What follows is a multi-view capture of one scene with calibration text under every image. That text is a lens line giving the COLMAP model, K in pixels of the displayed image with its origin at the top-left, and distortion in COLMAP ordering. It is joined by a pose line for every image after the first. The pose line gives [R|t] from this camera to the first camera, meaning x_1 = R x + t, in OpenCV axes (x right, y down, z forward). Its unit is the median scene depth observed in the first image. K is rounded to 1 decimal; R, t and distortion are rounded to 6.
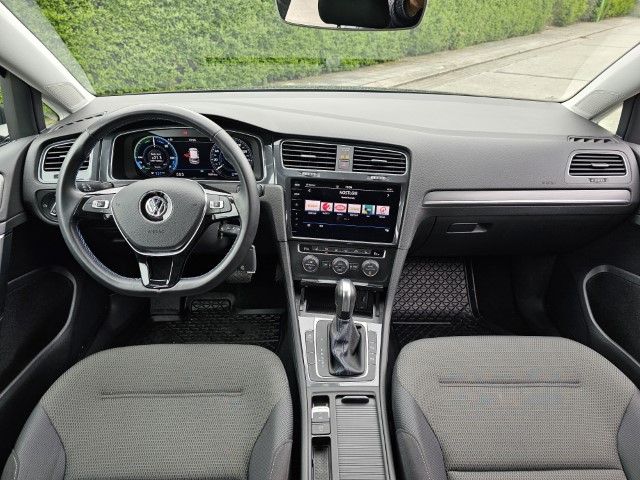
lens RADIAL K [[431.5, 0, 328.9], [0, 431.5, 237.3], [0, 0, 1]] dist [0.036708, -0.029579]
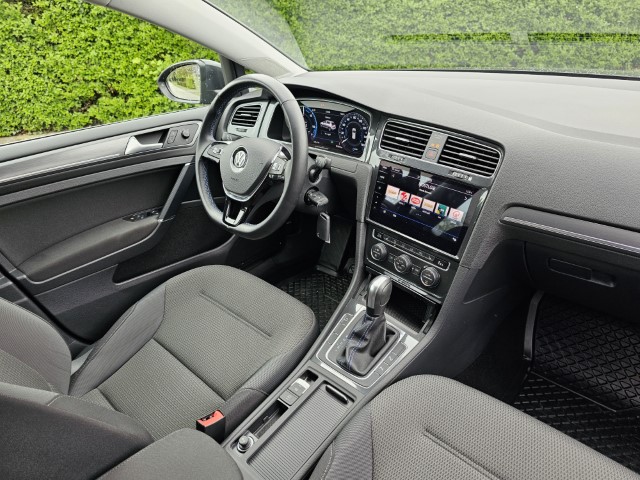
lens RADIAL K [[431.5, 0, 328.9], [0, 431.5, 237.3], [0, 0, 1]] dist [0.036708, -0.029579]
pose [[0.710993, 0.276127, -0.646717, 0.498057], [-0.256360, 0.958166, 0.127267, -0.063824], [0.654804, 0.075307, 0.752038, 0.213582]]
